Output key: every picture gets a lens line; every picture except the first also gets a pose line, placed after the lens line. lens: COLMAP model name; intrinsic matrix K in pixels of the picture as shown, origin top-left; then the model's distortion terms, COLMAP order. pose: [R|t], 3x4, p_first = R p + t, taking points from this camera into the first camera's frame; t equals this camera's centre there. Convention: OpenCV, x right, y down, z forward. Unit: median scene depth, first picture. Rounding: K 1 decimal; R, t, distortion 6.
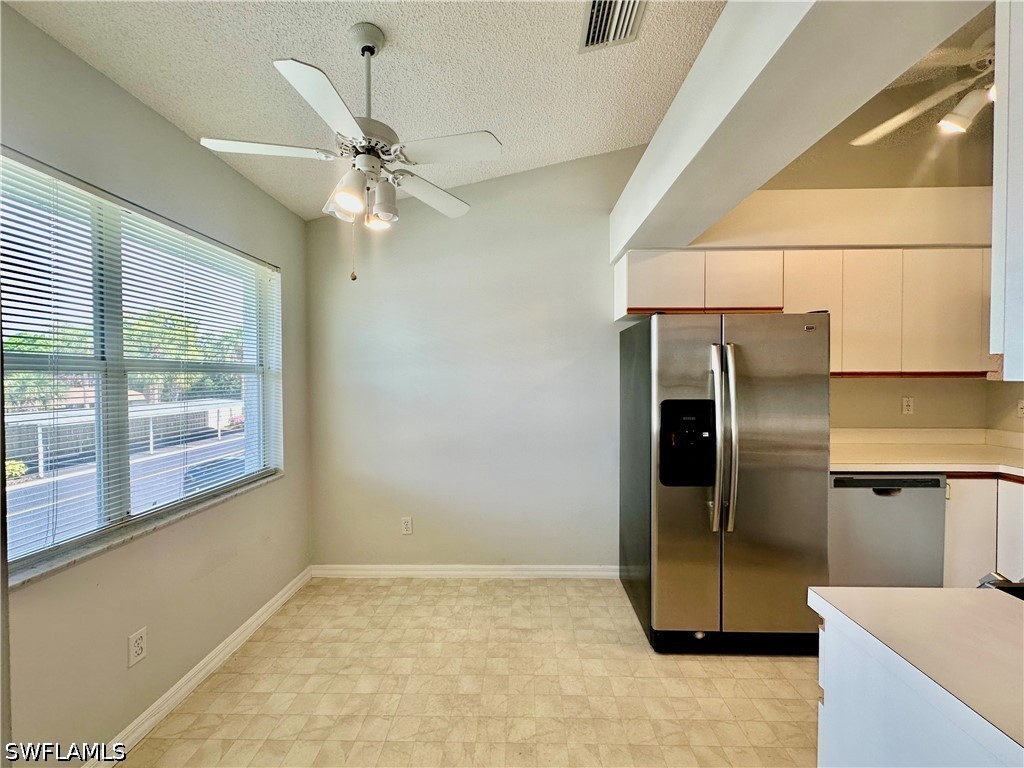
lens RADIAL K [[408.0, 0, 512.4], [0, 408.0, 382.4], [0, 0, 1]] dist [-0.003059, 0.000323]
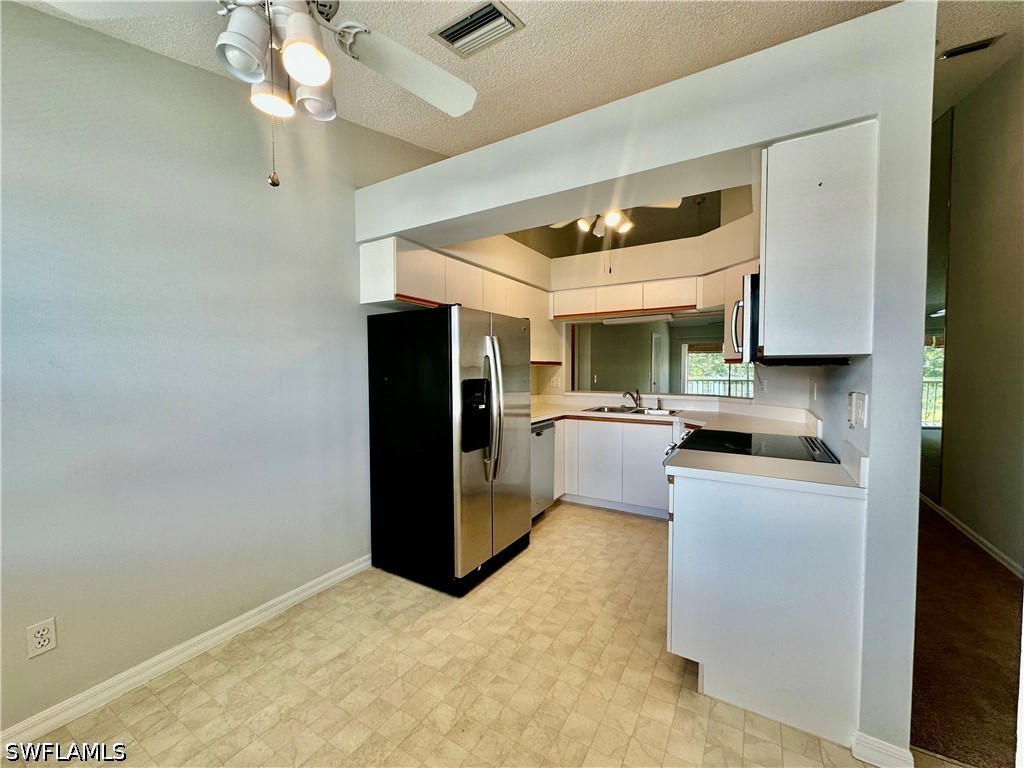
lens RADIAL K [[408.0, 0, 512.4], [0, 408.0, 382.4], [0, 0, 1]] dist [-0.003059, 0.000323]
pose [[0.493317, -0.027247, 0.869423, -0.543283], [0.012981, 0.999629, 0.023962, 0.022420], [-0.869753, -0.000535, 0.493488, 0.282878]]
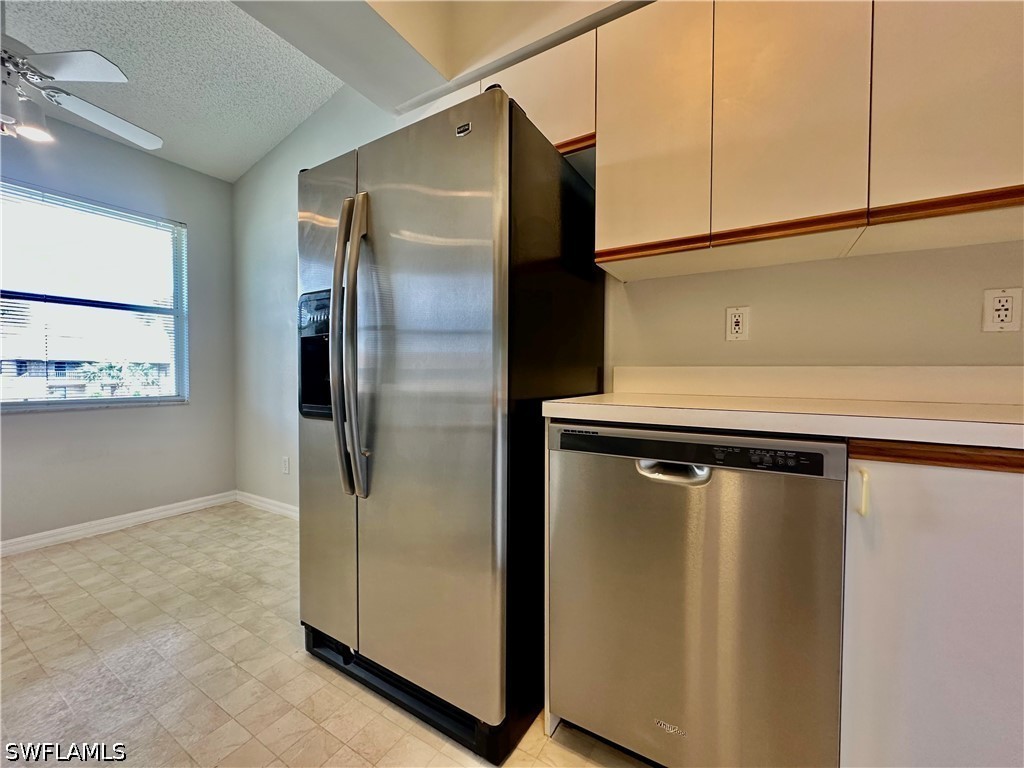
lens RADIAL K [[408.0, 0, 512.4], [0, 408.0, 382.4], [0, 0, 1]] dist [-0.003059, 0.000323]
pose [[0.869839, 0.018823, -0.492977, 0.967107], [-0.015538, 0.999821, 0.010758, 0.169849], [0.493092, -0.001698, 0.869976, 0.532983]]
